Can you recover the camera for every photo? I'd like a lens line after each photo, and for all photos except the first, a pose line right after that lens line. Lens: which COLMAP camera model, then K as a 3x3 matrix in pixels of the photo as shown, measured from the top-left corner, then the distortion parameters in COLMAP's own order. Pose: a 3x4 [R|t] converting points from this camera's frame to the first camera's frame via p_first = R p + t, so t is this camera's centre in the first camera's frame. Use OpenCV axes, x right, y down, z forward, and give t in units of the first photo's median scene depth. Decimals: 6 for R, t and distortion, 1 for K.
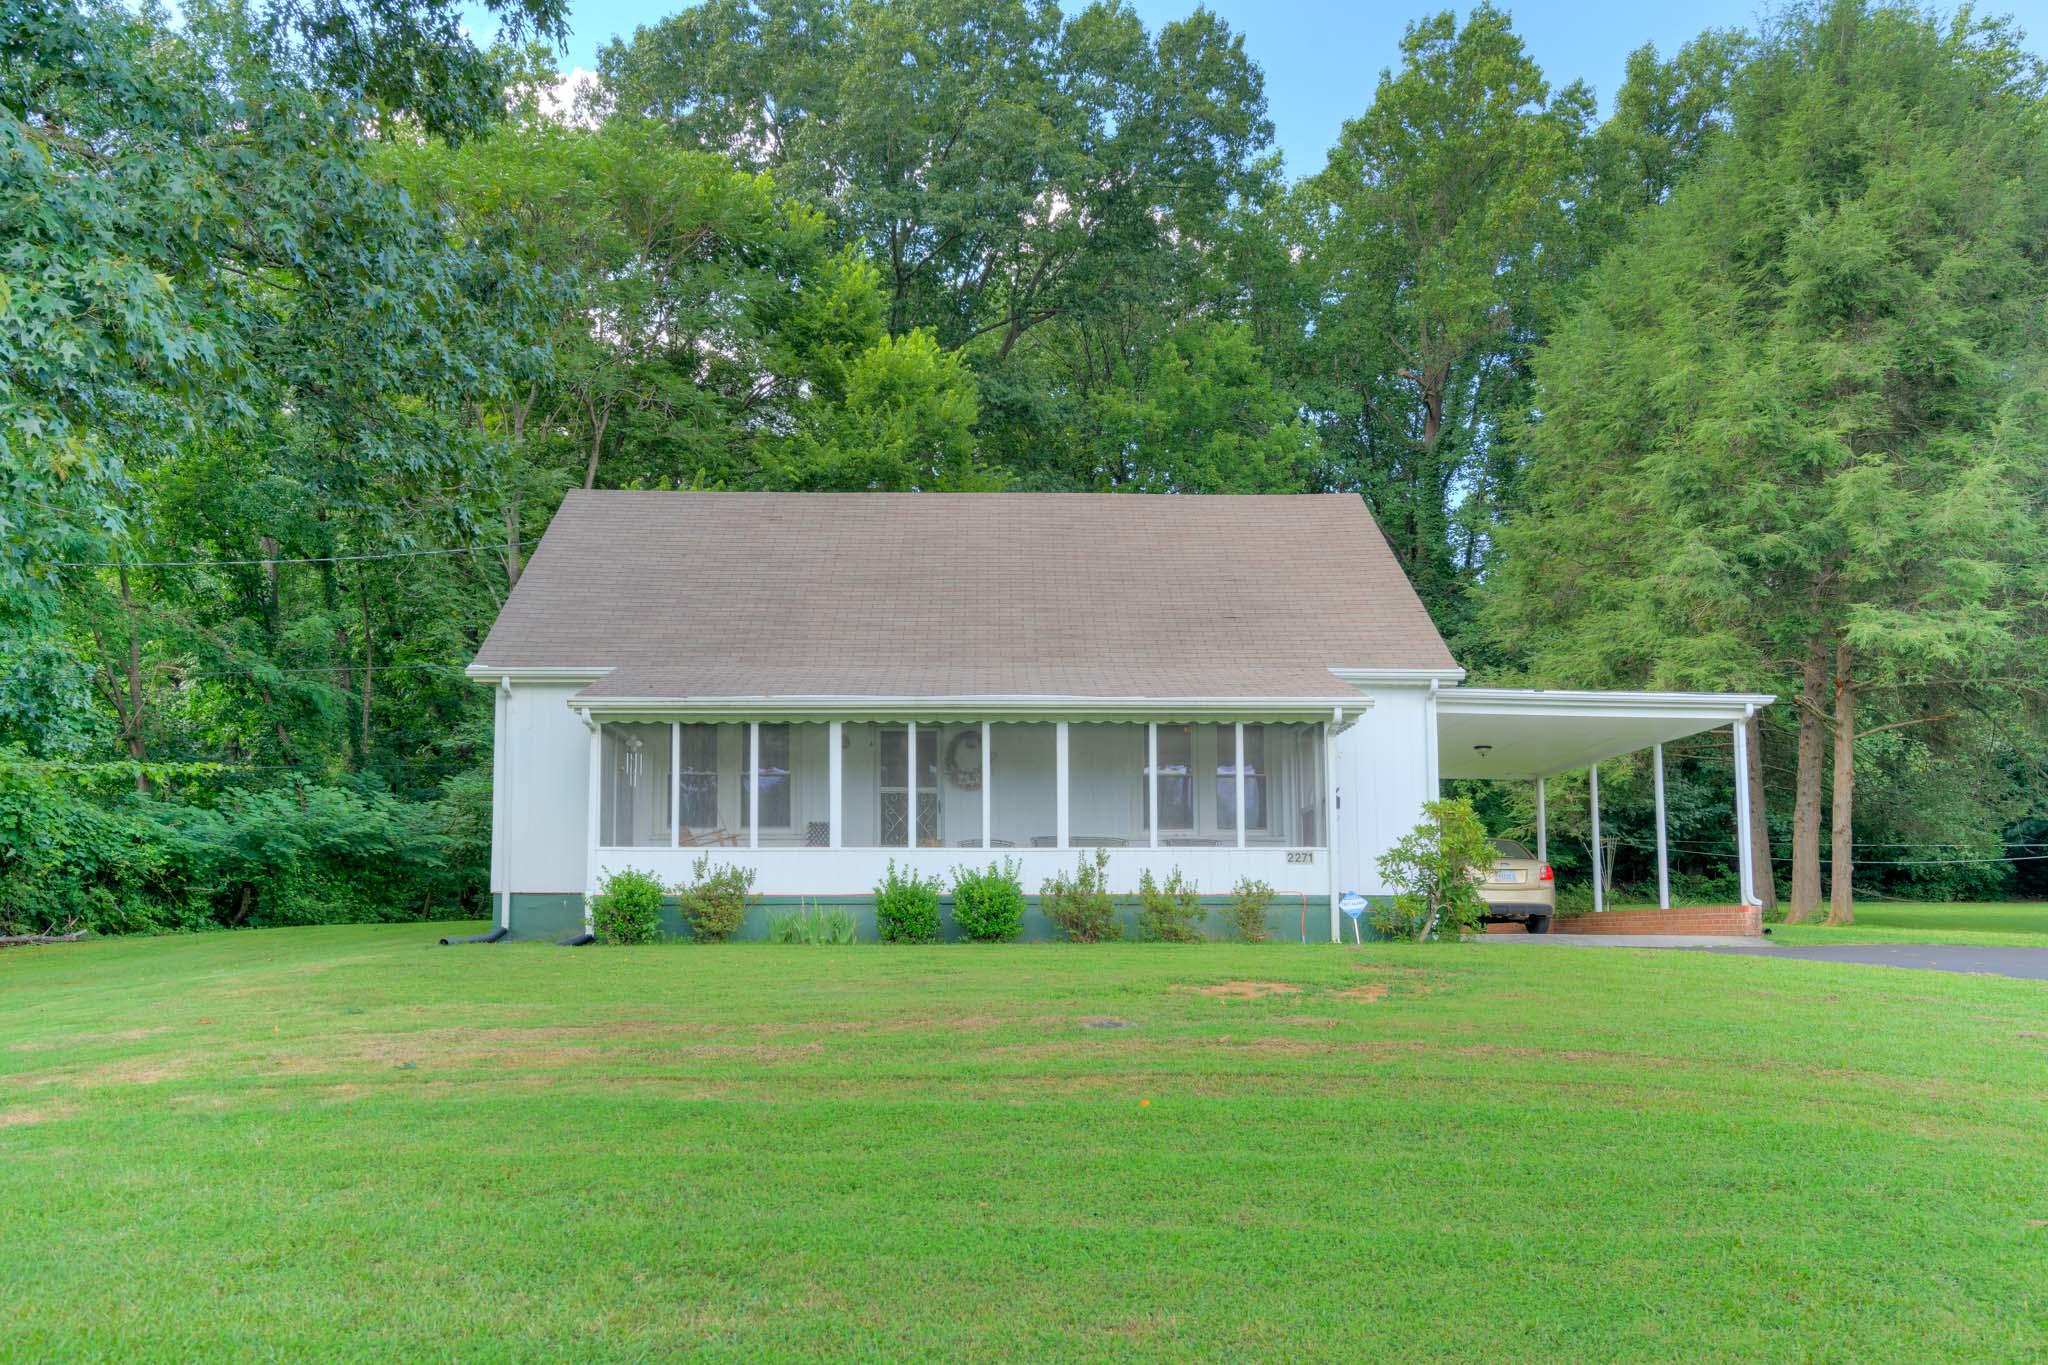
lens RADIAL K [[1453.9, 0, 1024.0], [0, 1453.9, 682.5], [0, 0, 1]] dist [-0.003045, -0.000726]
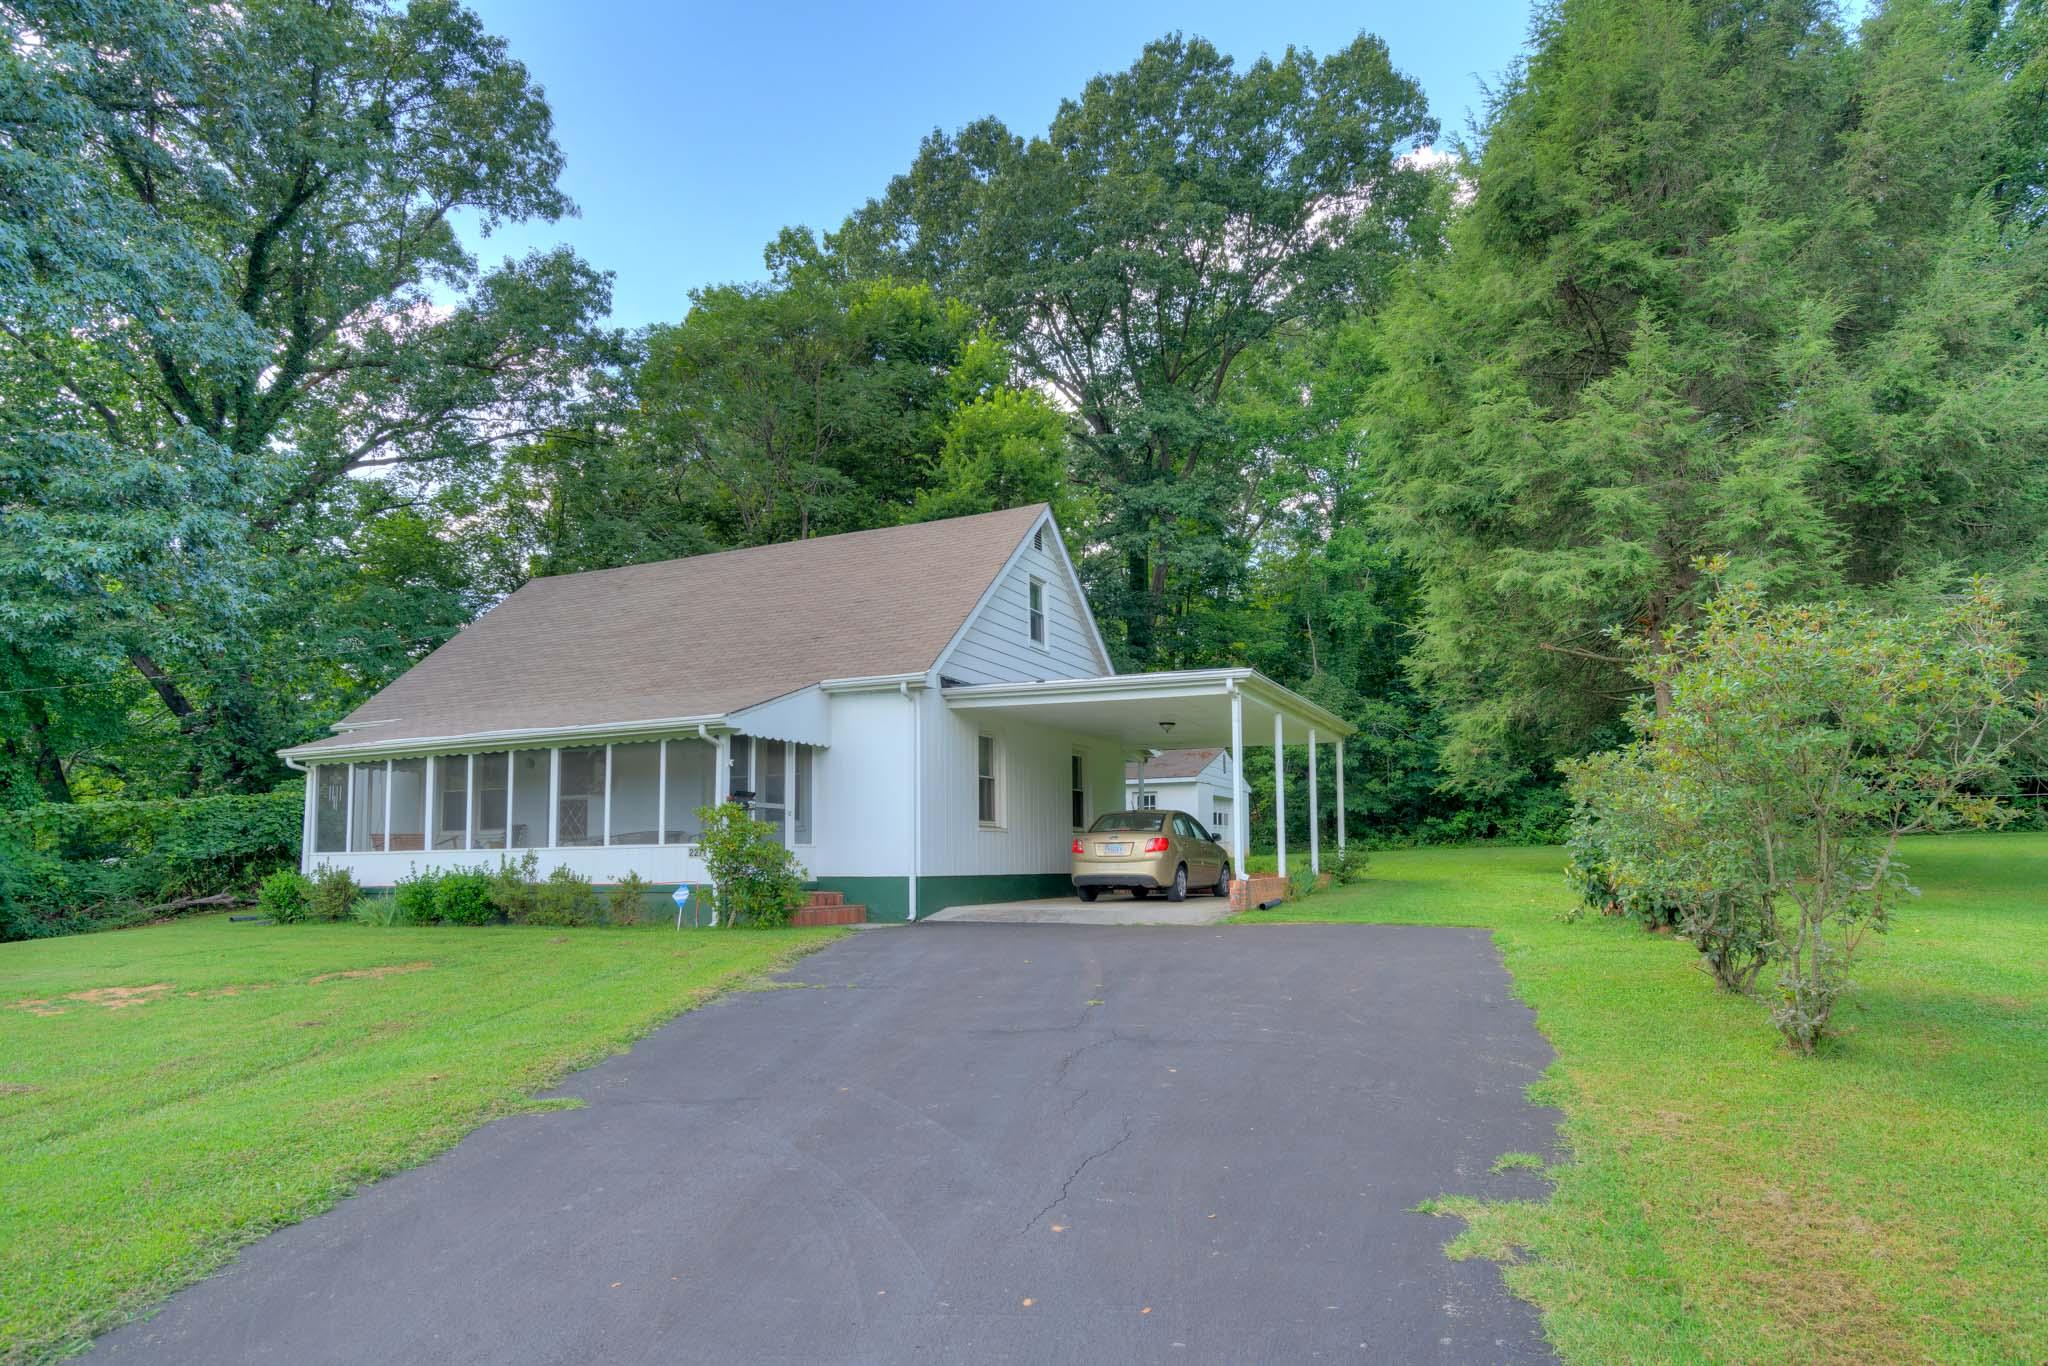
lens RADIAL K [[1219.0, 0, 1024.0], [0, 1219.0, 683.0], [0, 0, 1]] dist [0.001313, 0.000102]
pose [[0.900783, -0.081587, -0.426536, 0.766113], [0.086580, 0.996215, -0.007709, 0.013305], [0.425551, -0.029985, 0.904438, 0.183602]]
